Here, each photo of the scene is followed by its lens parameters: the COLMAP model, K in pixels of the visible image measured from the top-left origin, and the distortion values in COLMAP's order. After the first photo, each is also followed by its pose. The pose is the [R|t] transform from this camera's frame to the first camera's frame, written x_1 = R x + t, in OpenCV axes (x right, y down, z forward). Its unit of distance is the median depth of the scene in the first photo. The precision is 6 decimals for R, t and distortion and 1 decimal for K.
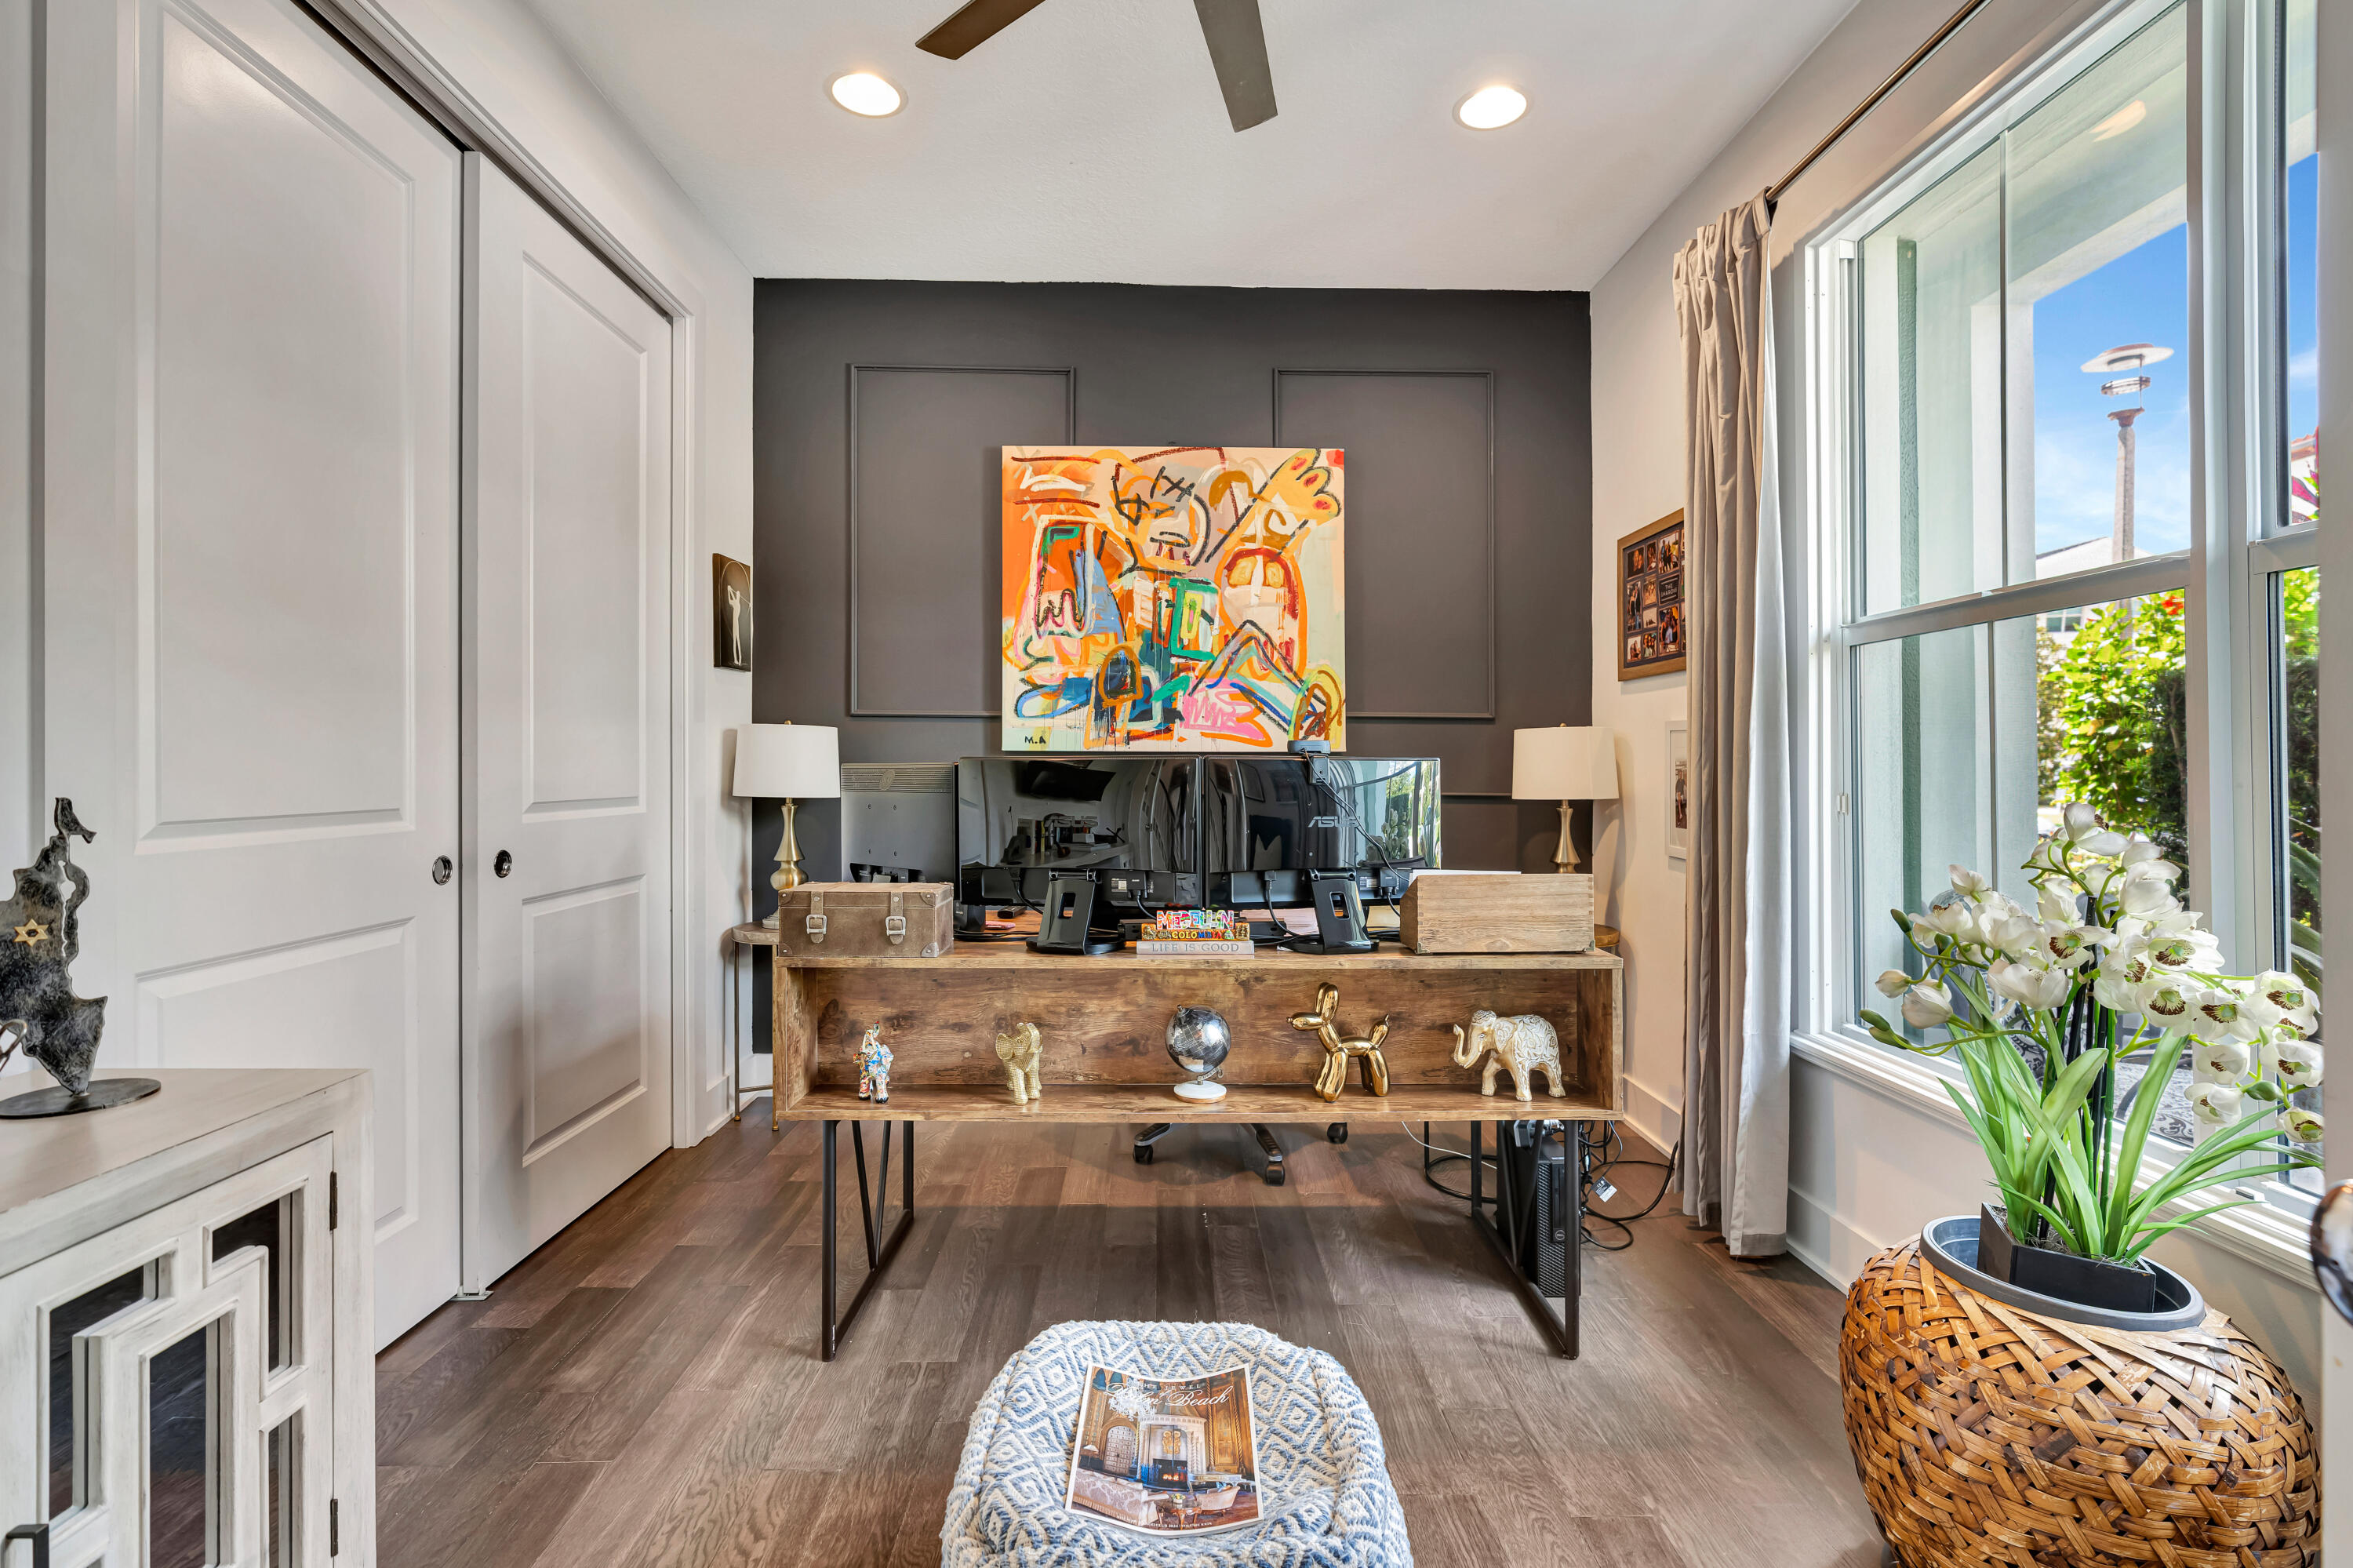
lens RADIAL K [[1072.3, 0, 1172.5], [0, 1072.3, 769.1], [0, 0, 1]] dist [-0.011837, 0.004625]
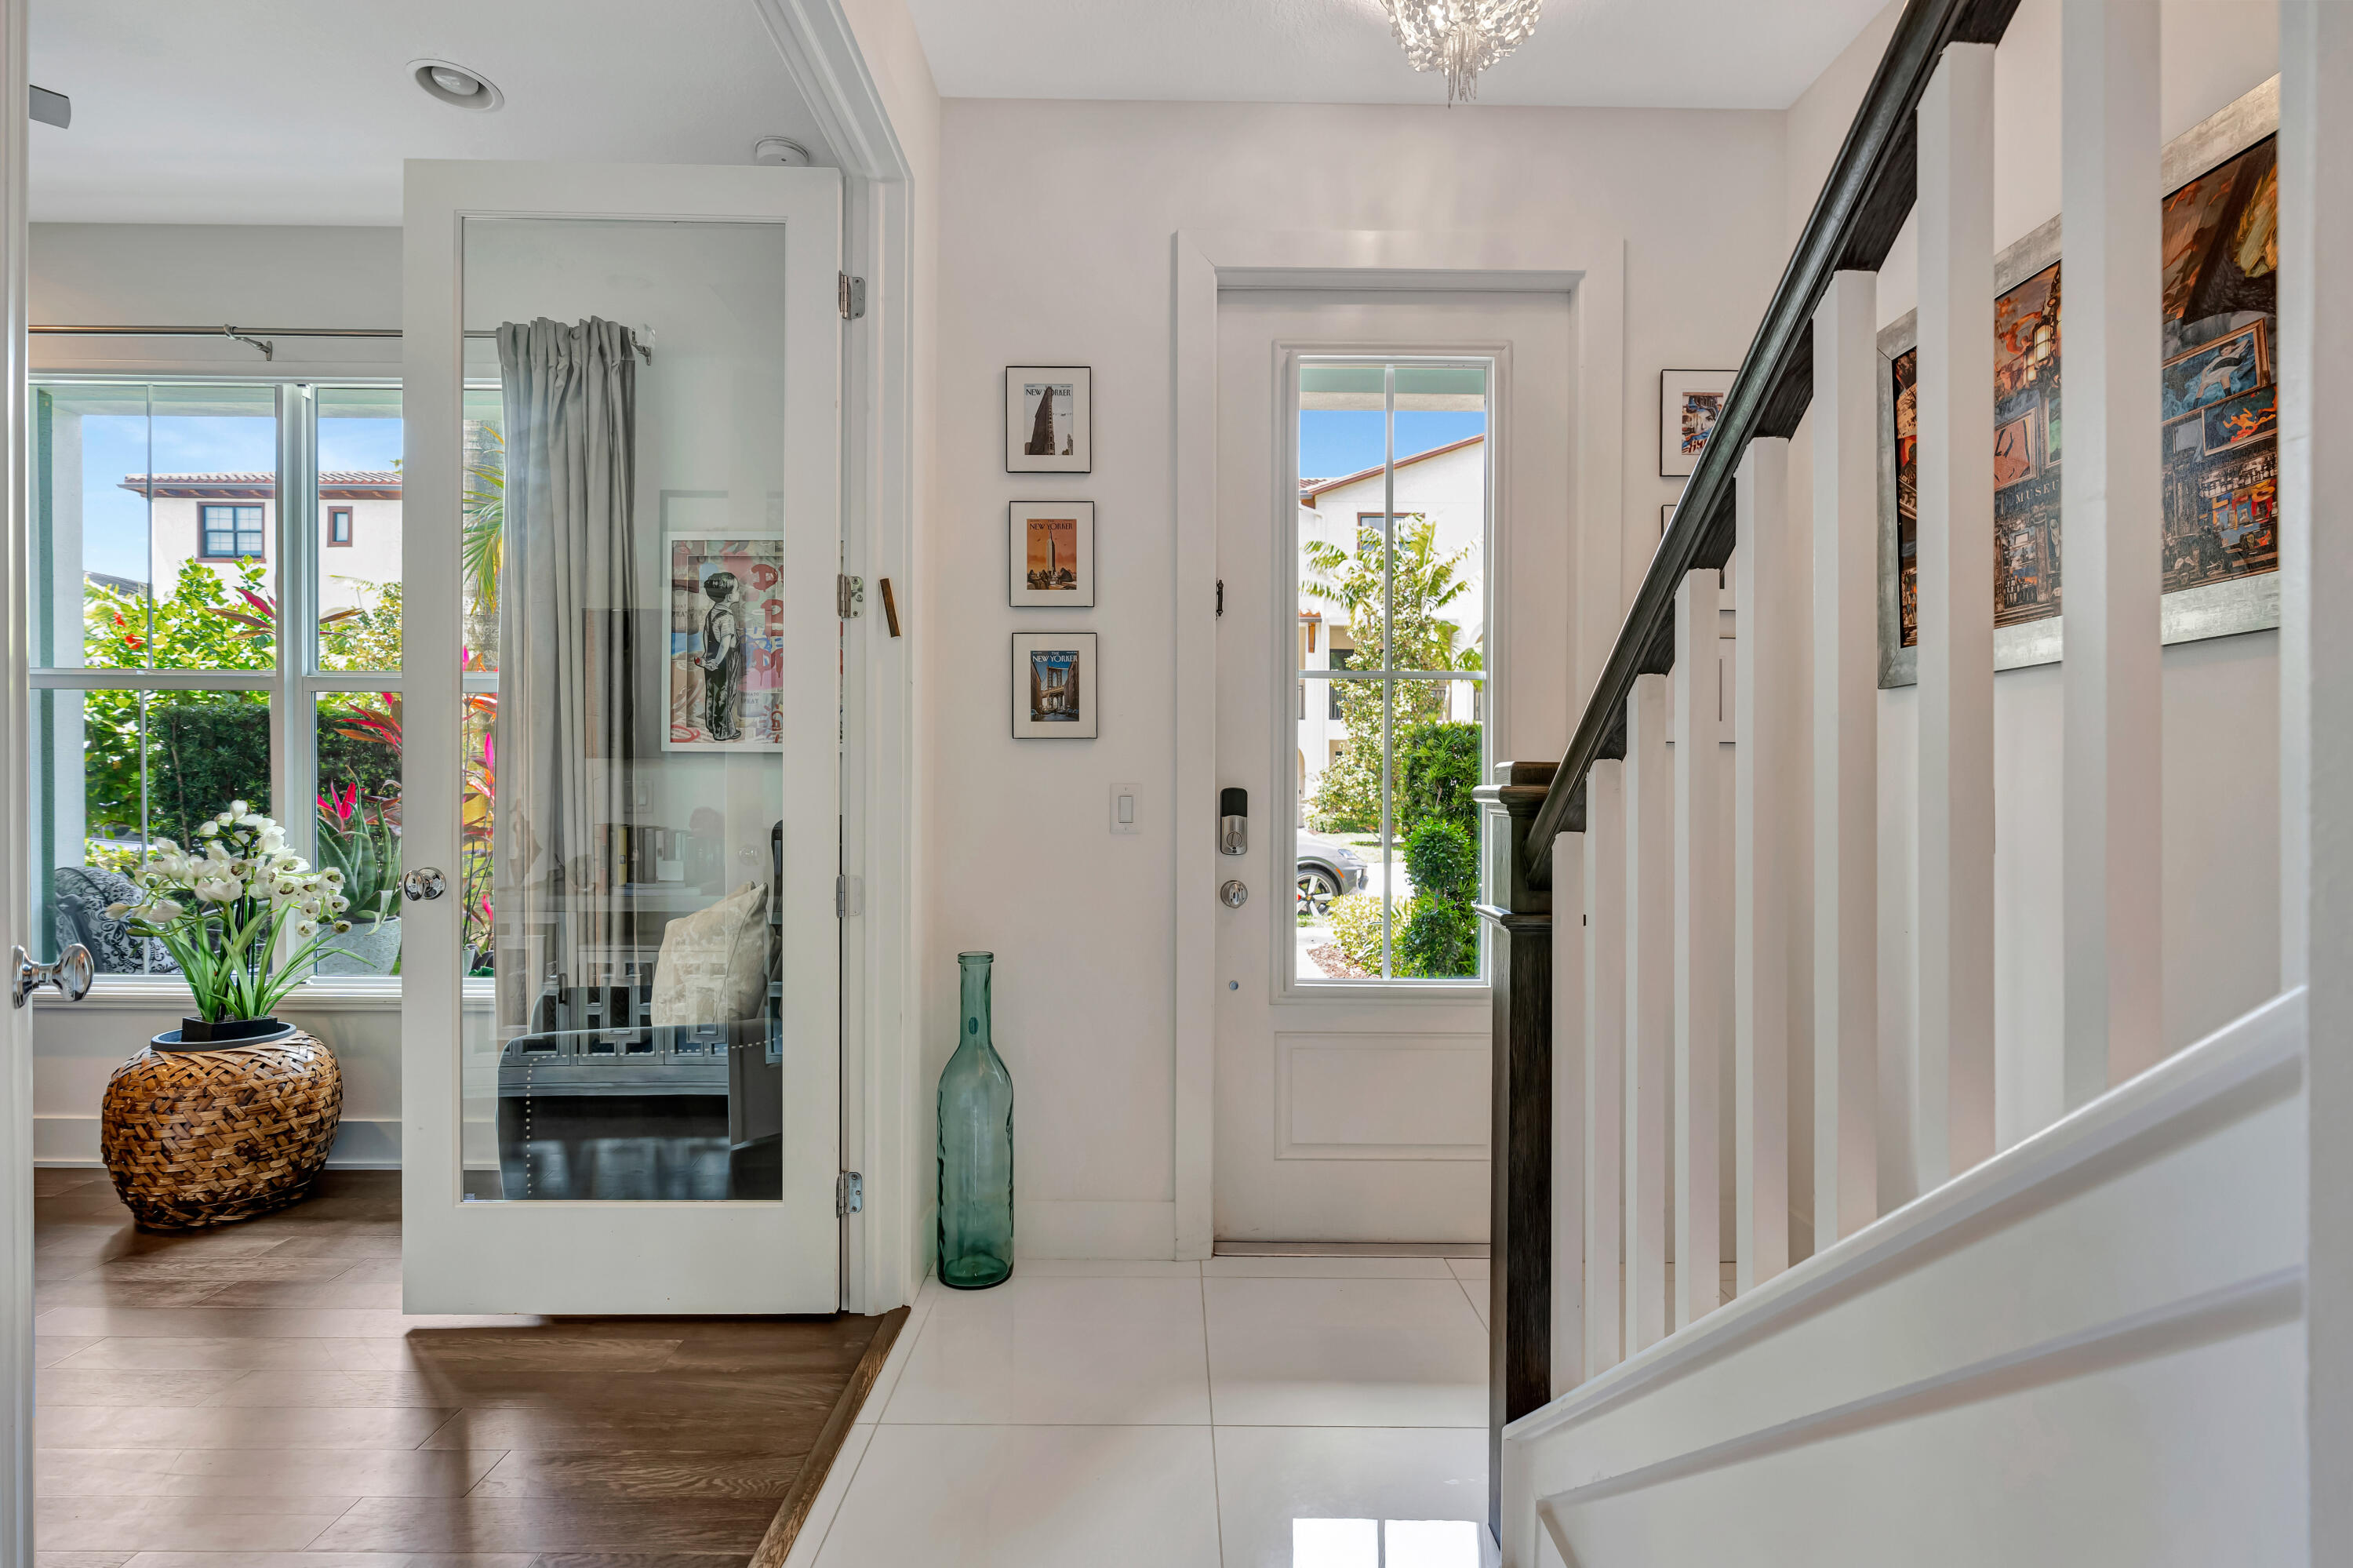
lens RADIAL K [[1071.9, 0, 1178.4], [0, 1071.9, 808.8], [0, 0, 1]] dist [-0.010493, -0.000080]
pose [[-0.001571, -0.020404, 0.999791, -0.680287], [-0.010293, 0.999739, 0.020387, -0.007391], [-0.999946, -0.010259, -0.001781, -0.454632]]
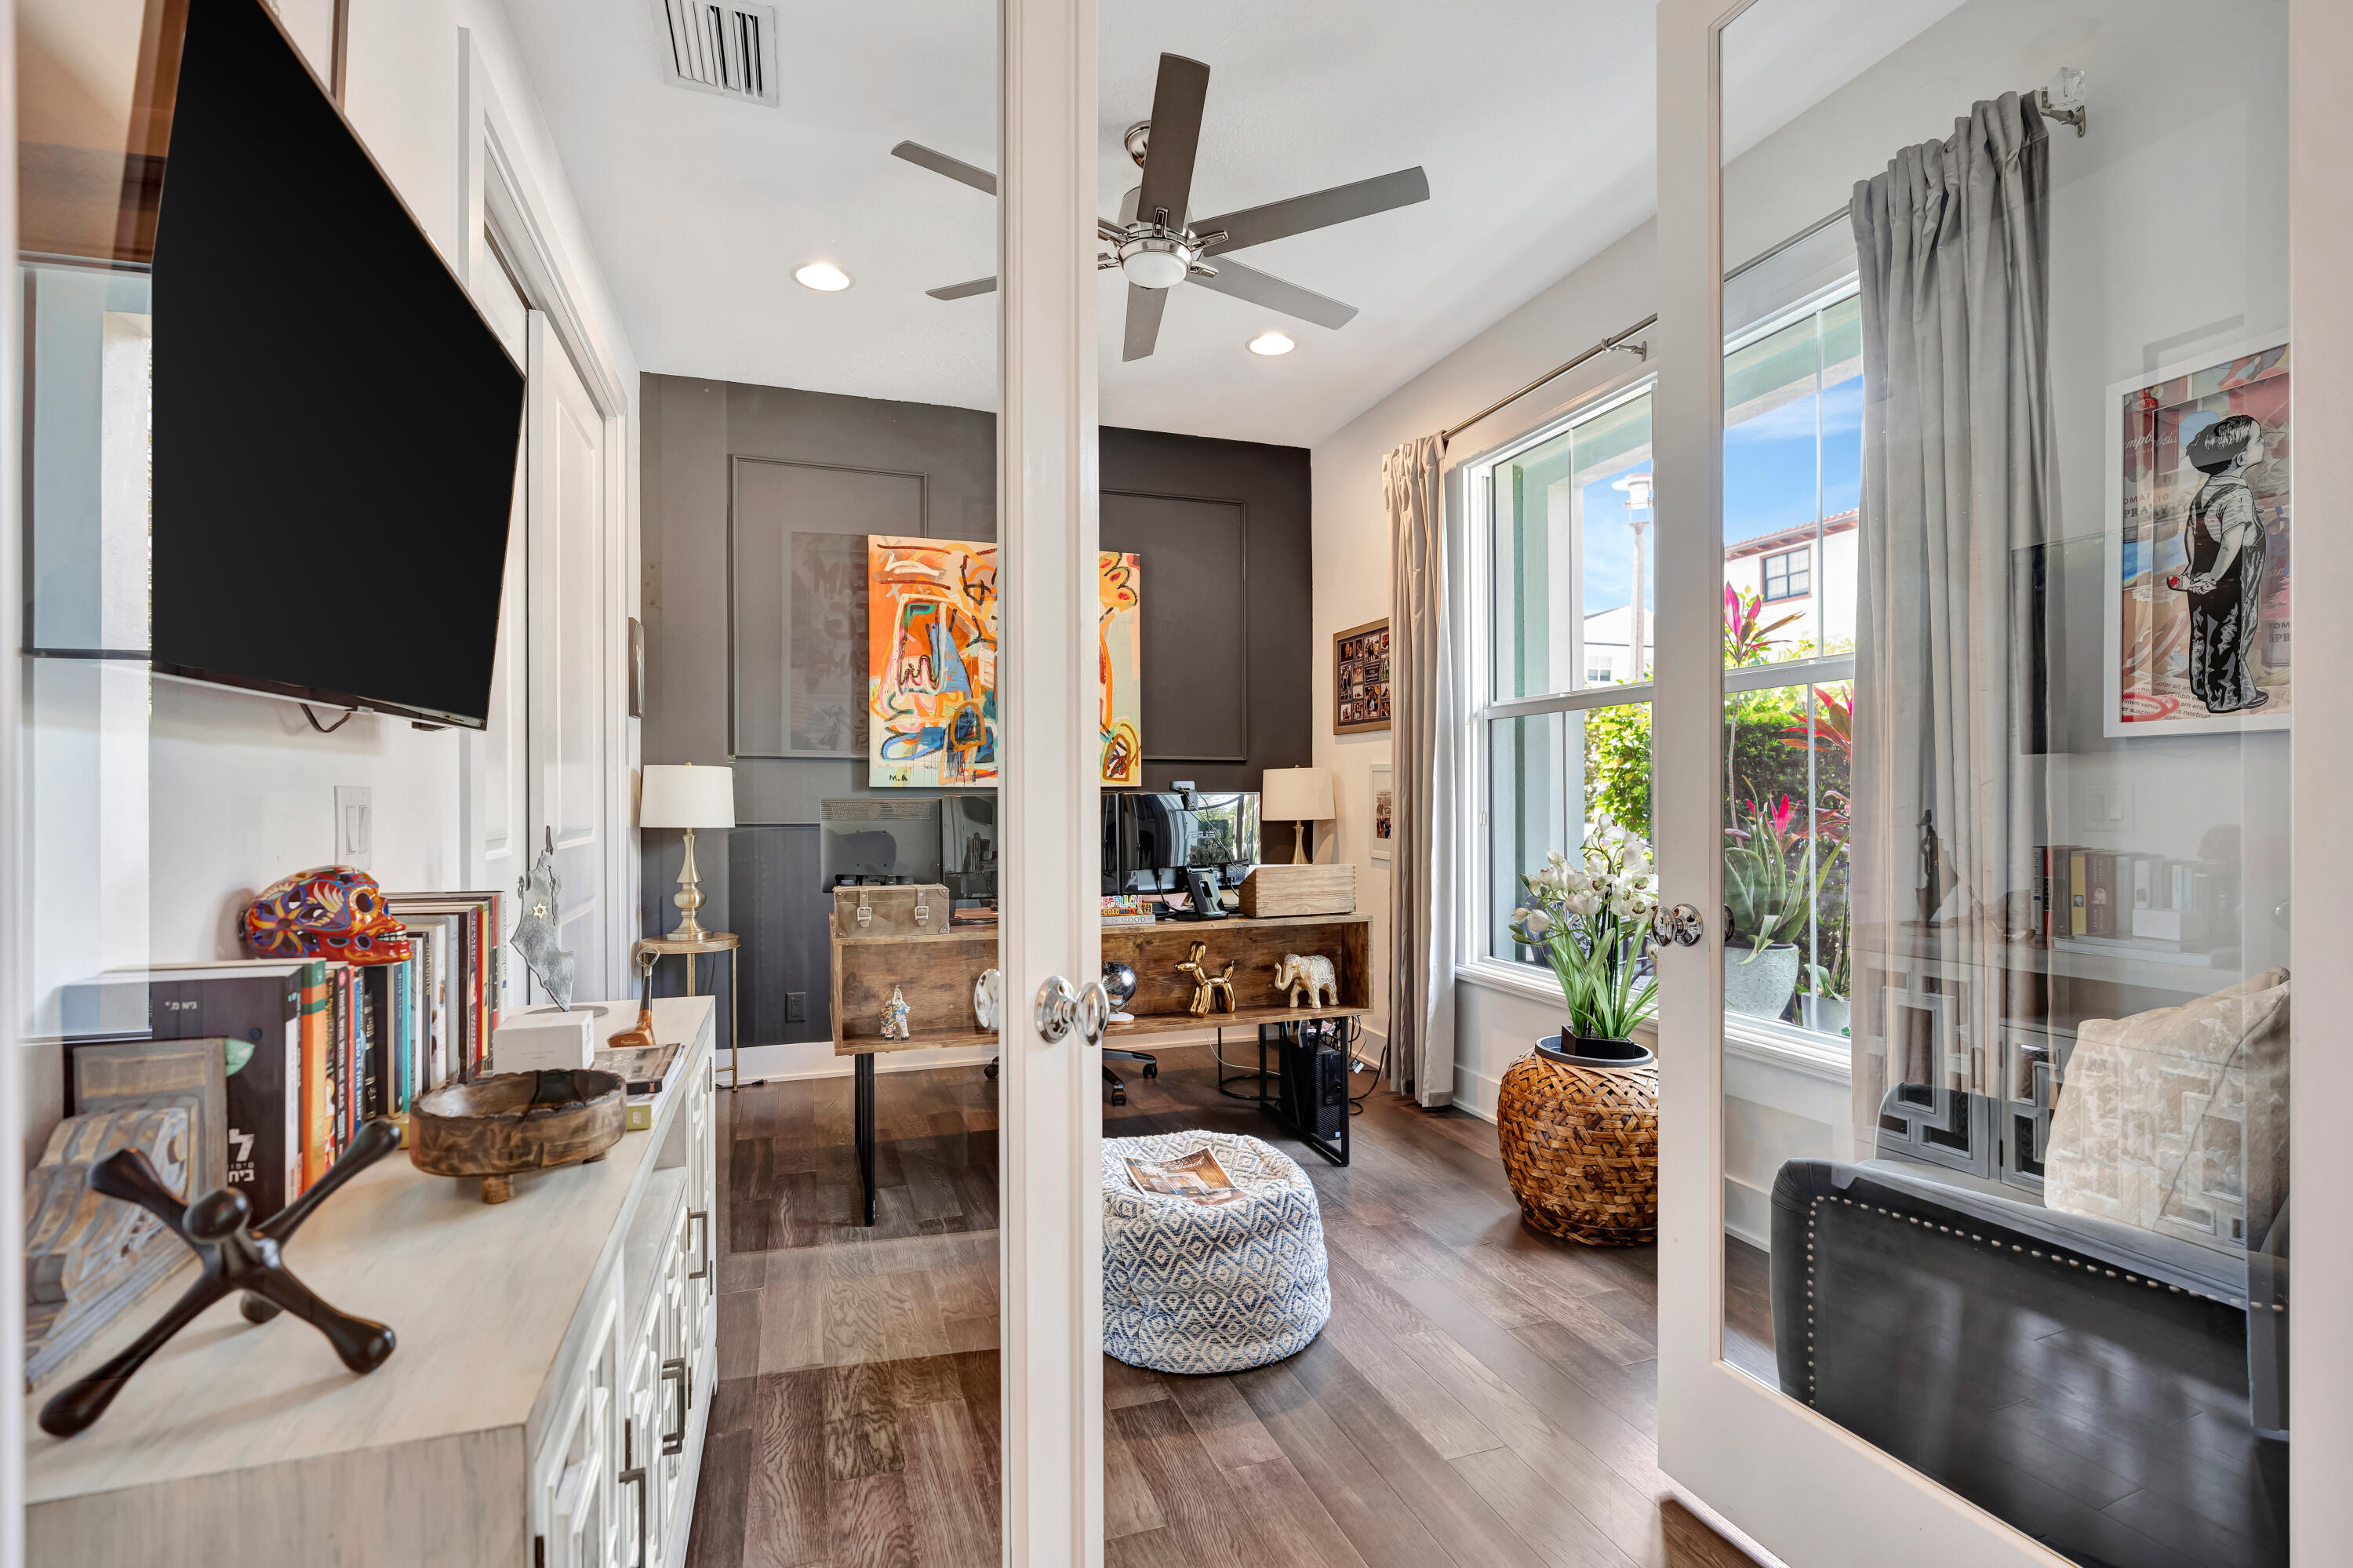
lens RADIAL K [[1071.9, 0, 1178.4], [0, 1071.9, 808.8], [0, 0, 1]] dist [-0.010493, -0.000080]
pose [[0.948939, -0.012332, 0.315219, -0.308320], [0.008911, 0.999885, 0.012290, -0.006290], [-0.315334, -0.008854, 0.948939, -0.374936]]
